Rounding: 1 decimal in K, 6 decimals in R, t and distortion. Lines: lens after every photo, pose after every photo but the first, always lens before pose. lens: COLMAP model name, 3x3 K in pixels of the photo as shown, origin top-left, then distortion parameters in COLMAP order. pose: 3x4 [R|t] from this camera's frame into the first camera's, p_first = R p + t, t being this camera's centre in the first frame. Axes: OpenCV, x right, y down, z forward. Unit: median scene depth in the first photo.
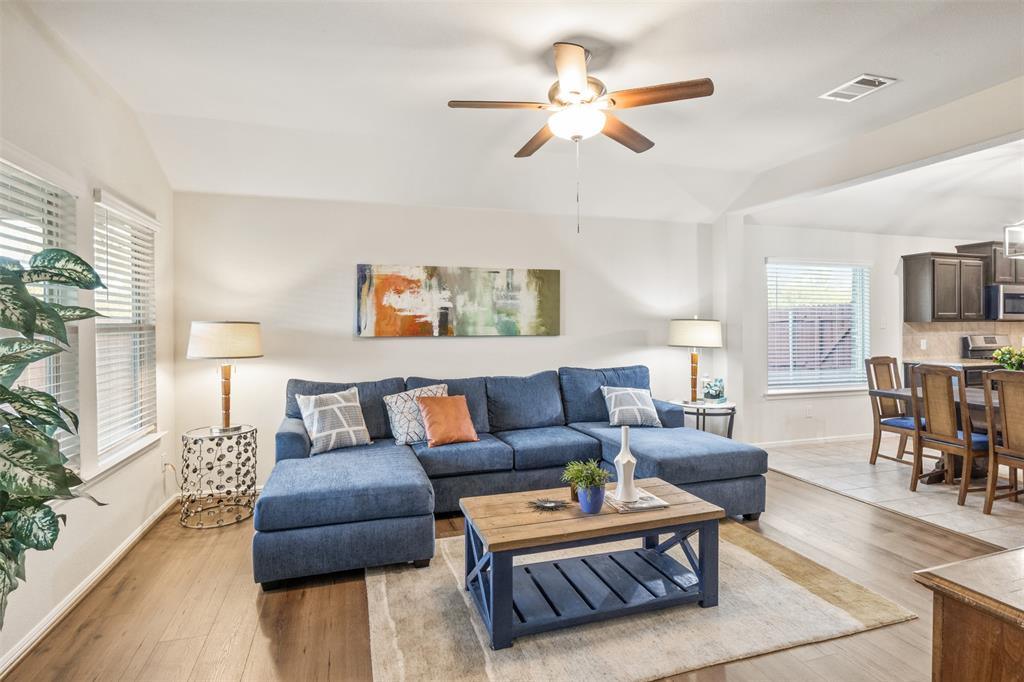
lens RADIAL K [[515.7, 0, 506.8], [0, 515.7, 323.4], [0, 0, 1]] dist [-0.007456, -0.000442]
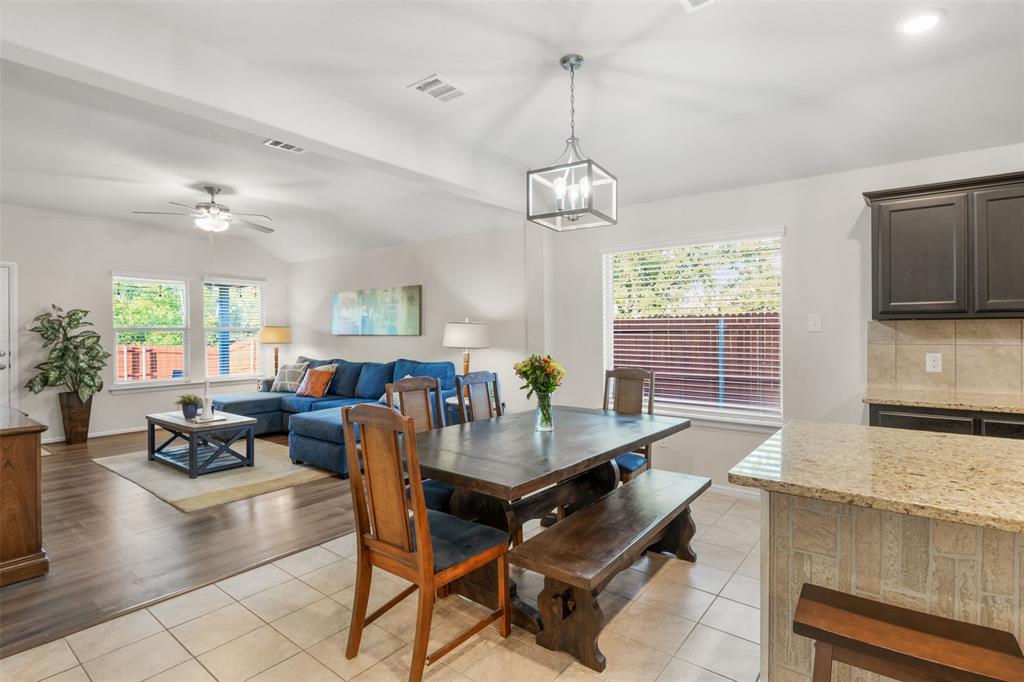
lens RADIAL K [[513.1, 0, 508.3], [0, 513.1, 328.7], [0, 0, 1]] dist [-0.007683, -0.000154]
pose [[0.566640, -0.001844, -0.823964, 1.435689], [0.002586, 0.999997, -0.000460, 0.008408], [0.823962, -0.001870, 0.566643, 0.502972]]
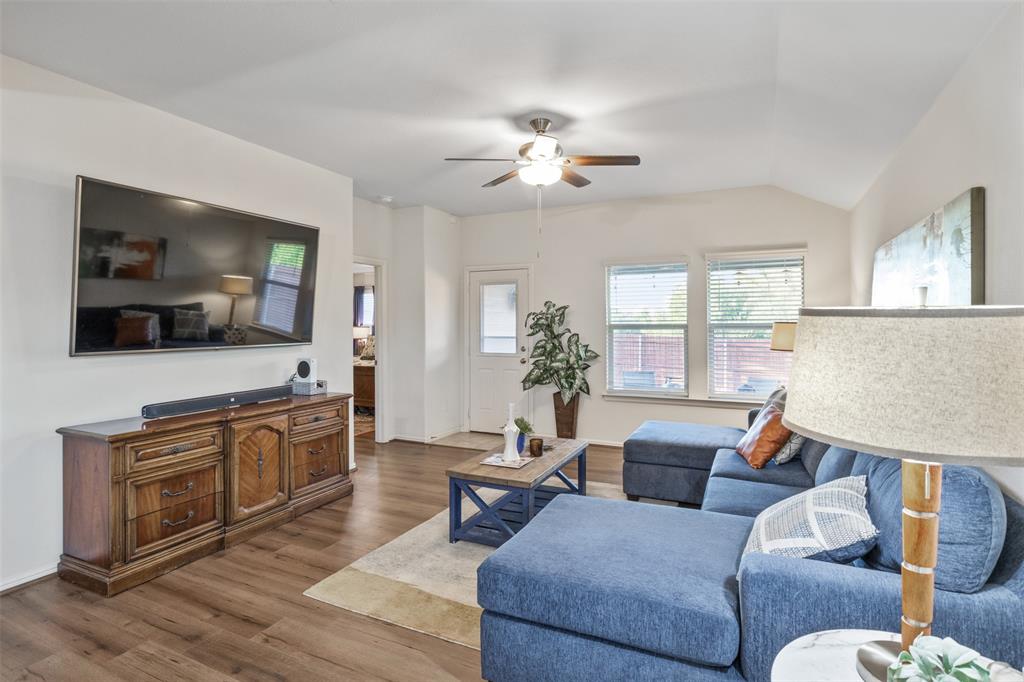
lens RADIAL K [[515.7, 0, 506.8], [0, 515.7, 323.4], [0, 0, 1]] dist [-0.007456, -0.000442]
pose [[-0.684507, 0.003844, -0.728996, 0.706514], [0.006830, 0.999976, -0.001140, -0.001356], [0.728974, -0.005760, -0.684517, 1.122242]]
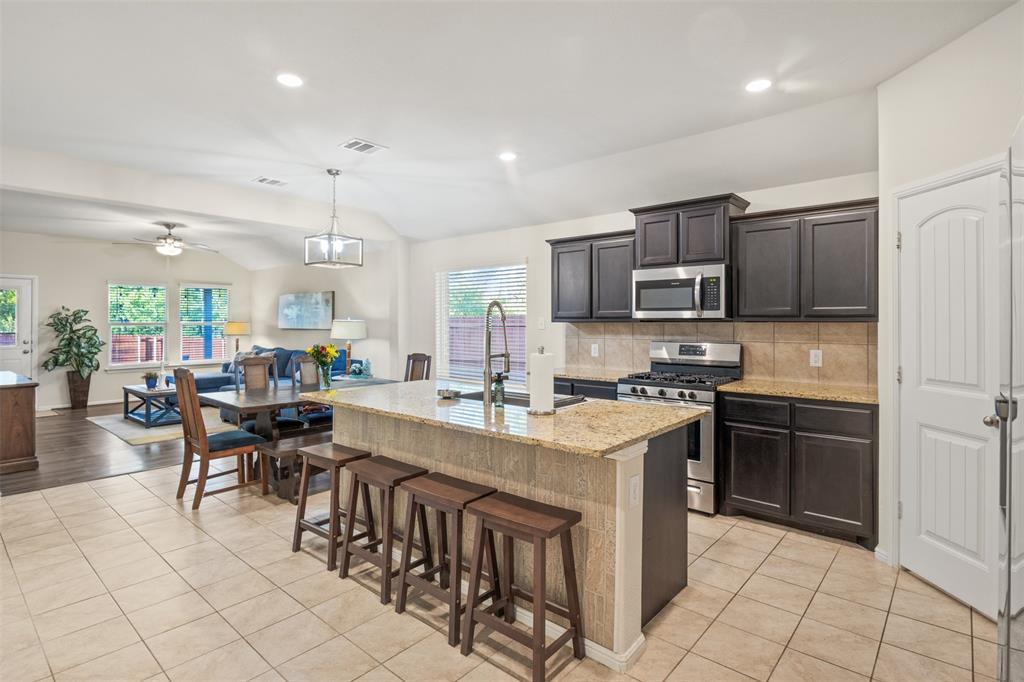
lens RADIAL K [[517.4, 0, 508.1], [0, 517.4, 314.6], [0, 0, 1]] dist [-0.004676, -0.001142]
pose [[0.525117, -0.008738, -0.850985, 2.061090], [0.000682, 0.999951, -0.009846, -0.009390], [0.851030, 0.004590, 0.525097, 0.665130]]
